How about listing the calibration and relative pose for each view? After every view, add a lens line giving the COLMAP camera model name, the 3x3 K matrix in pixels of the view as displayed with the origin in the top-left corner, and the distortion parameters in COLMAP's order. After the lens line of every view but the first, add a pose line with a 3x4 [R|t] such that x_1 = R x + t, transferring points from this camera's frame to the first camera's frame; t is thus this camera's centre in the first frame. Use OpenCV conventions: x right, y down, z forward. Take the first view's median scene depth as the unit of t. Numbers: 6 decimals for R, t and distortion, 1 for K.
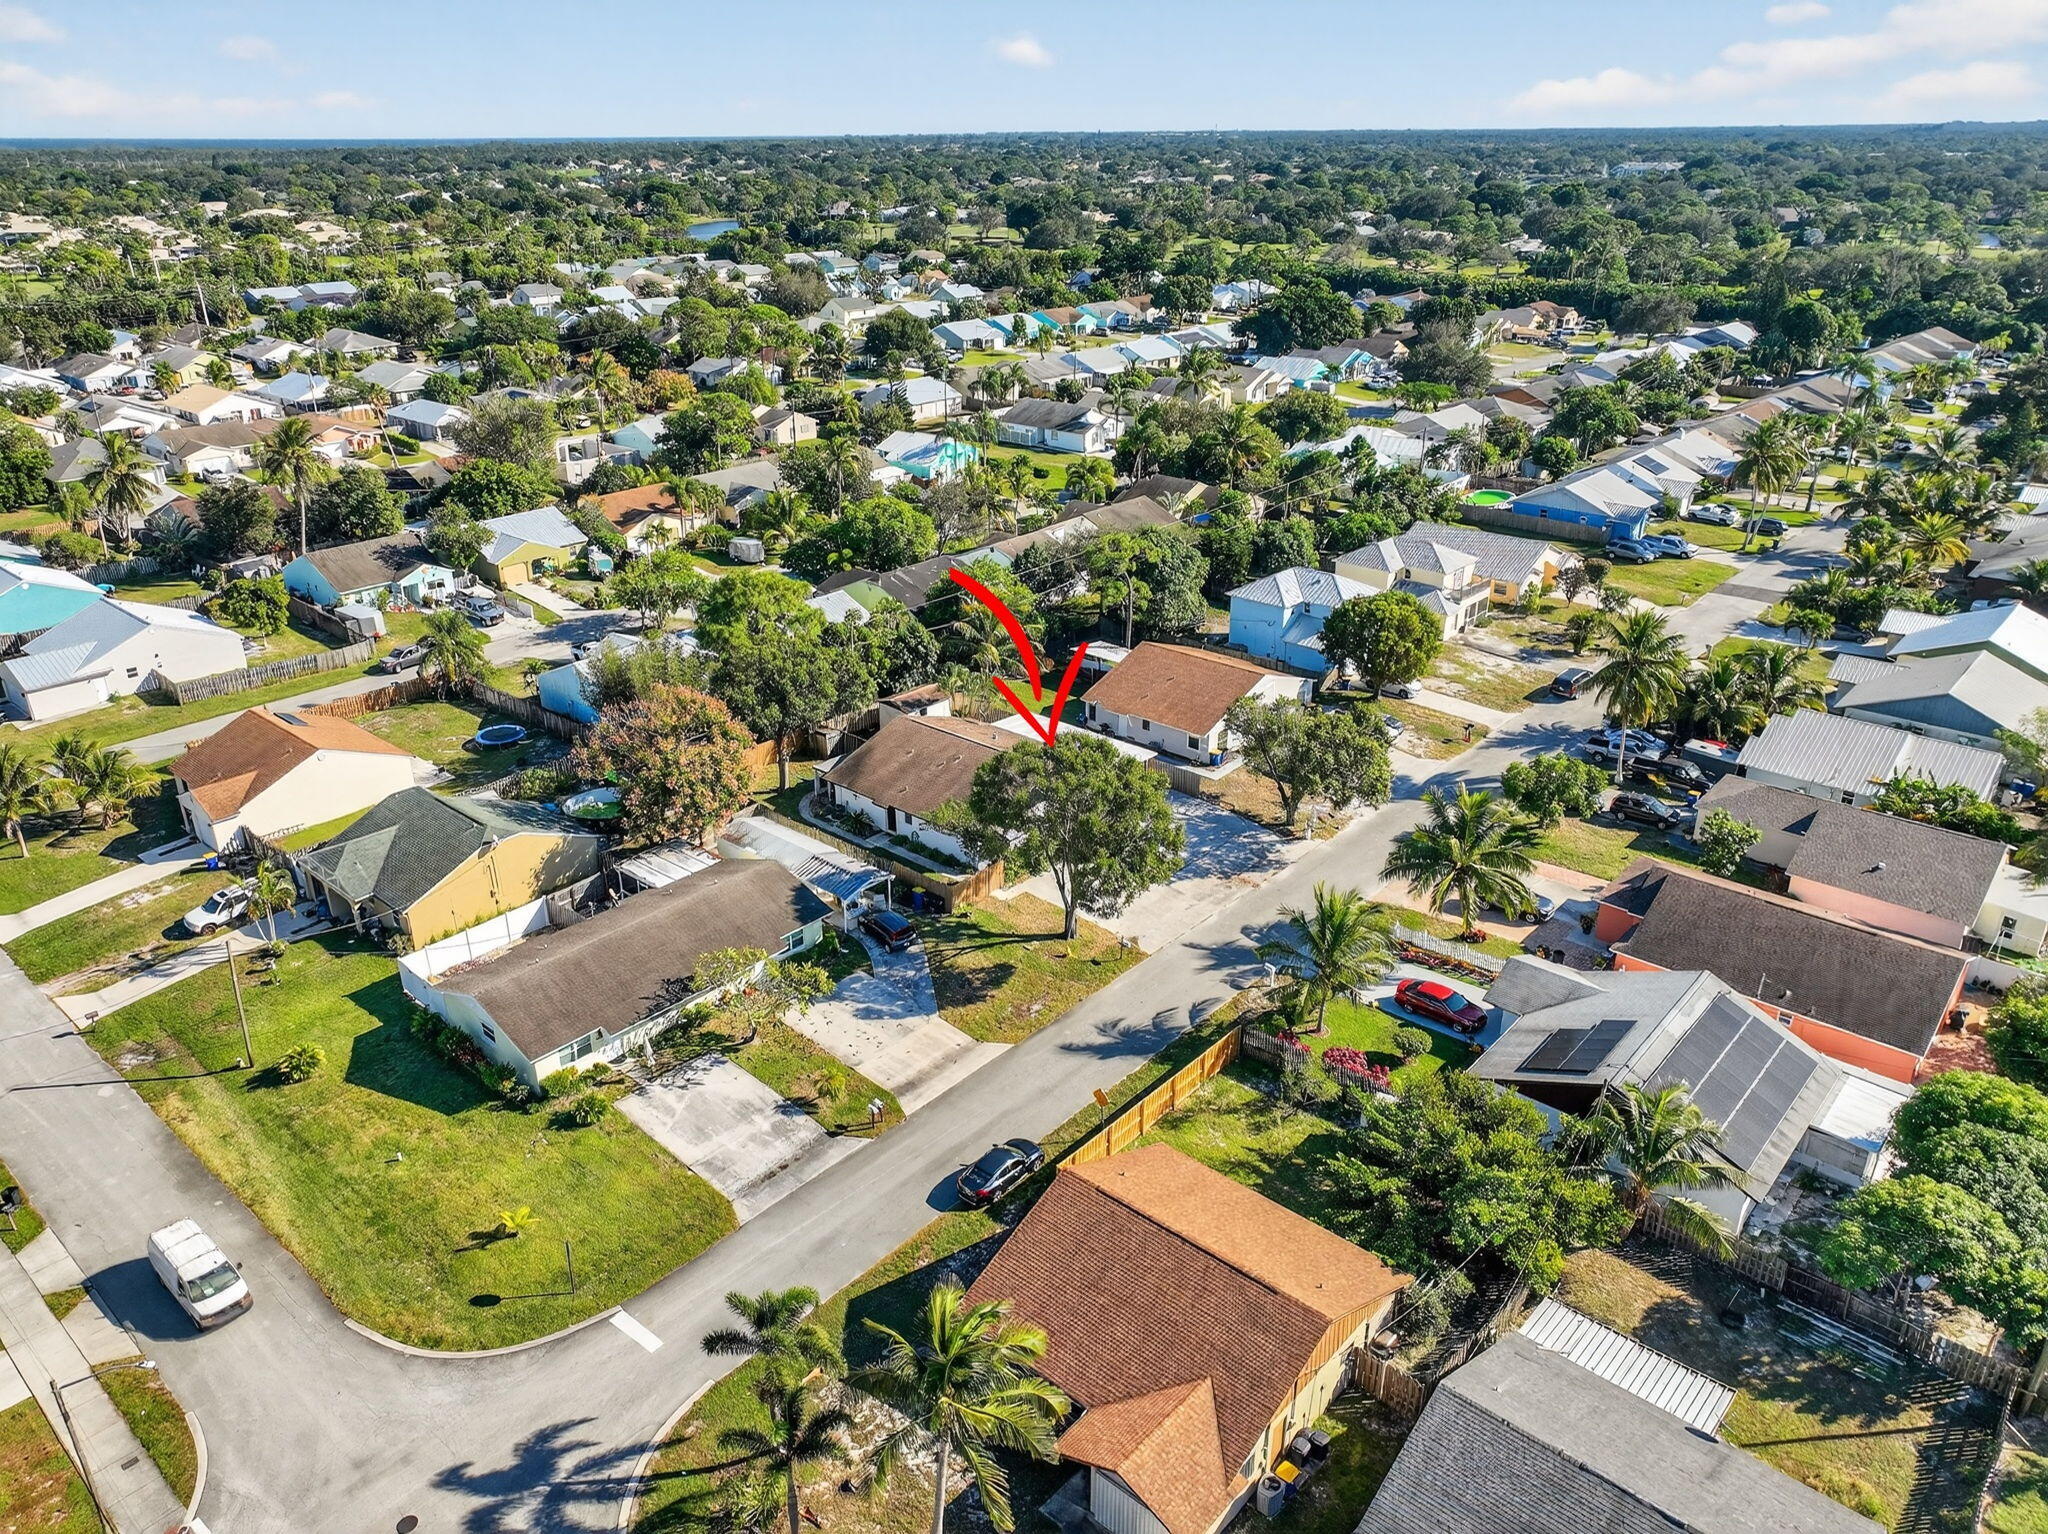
lens RADIAL K [[1444.1, 0, 1014.7], [0, 1444.1, 757.9], [0, 0, 1]] dist [0.001300, 0.004261]
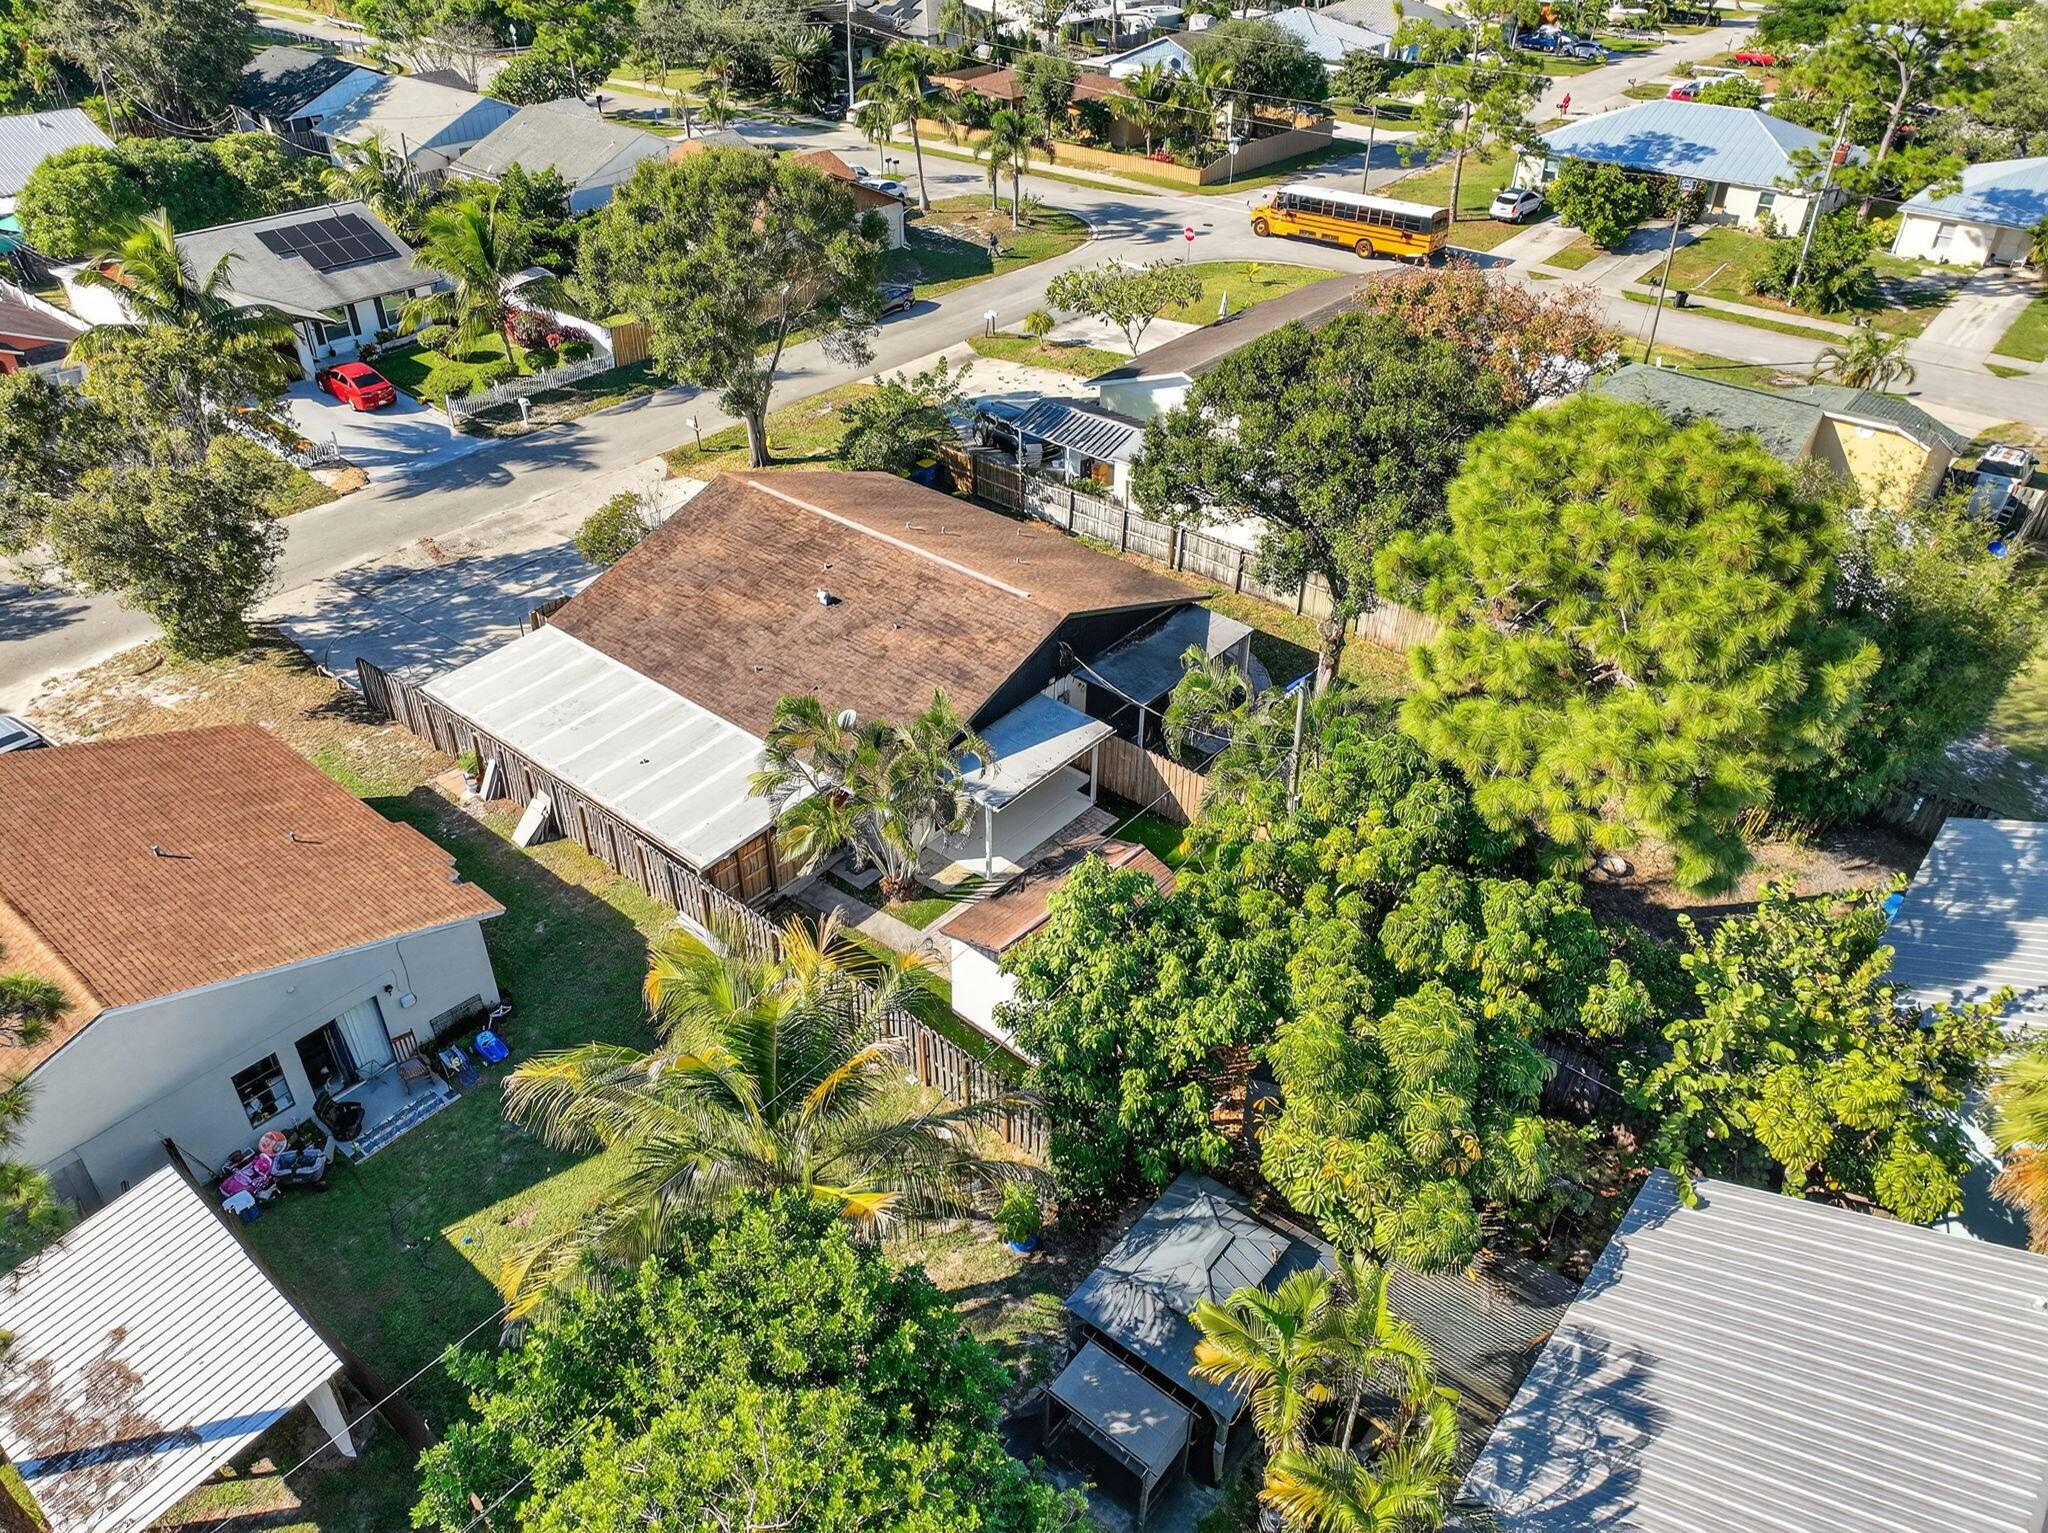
lens RADIAL K [[1444.1, 0, 1014.7], [0, 1444.1, 757.4], [0, 0, 1]] dist [0.001300, 0.004261]
pose [[-0.999707, 0.014226, -0.019583, -0.074155], [-0.009040, 0.531055, 0.847289, -0.417459], [0.022453, 0.847218, -0.530770, 1.551698]]
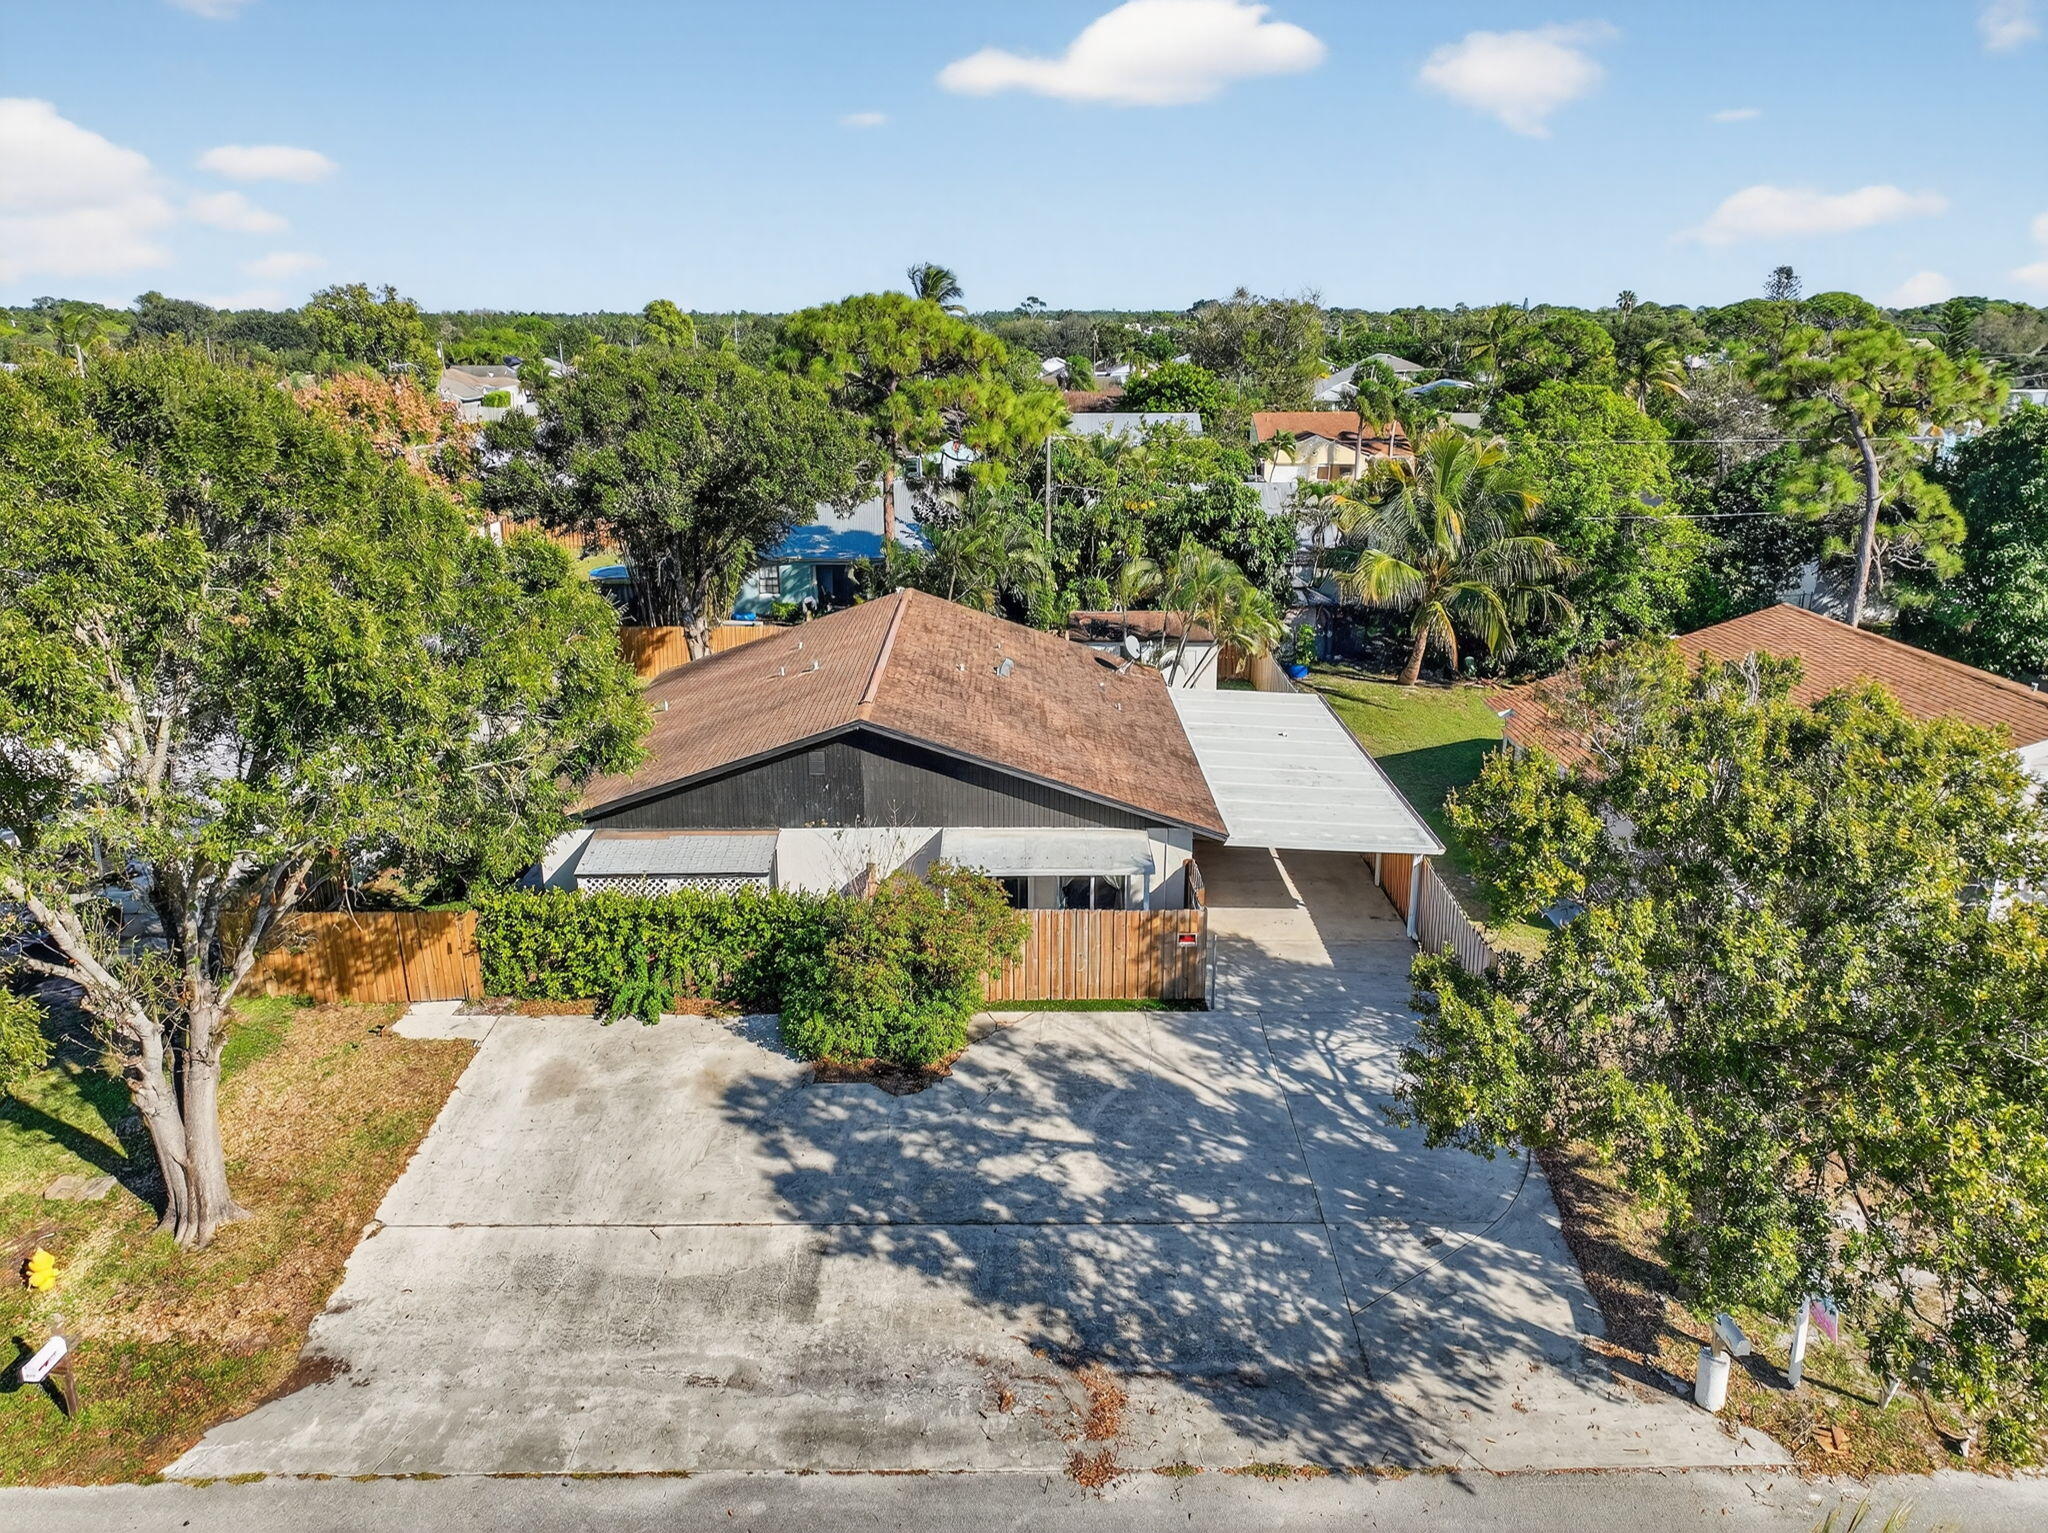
lens RADIAL K [[1444.1, 0, 1014.7], [0, 1444.1, 757.4], [0, 0, 1]] dist [0.001300, 0.004261]
pose [[0.665765, 0.221595, -0.712498, 0.300185], [-0.298516, 0.954238, 0.017842, -0.000267], [0.683846, 0.200813, 0.701448, 0.933359]]
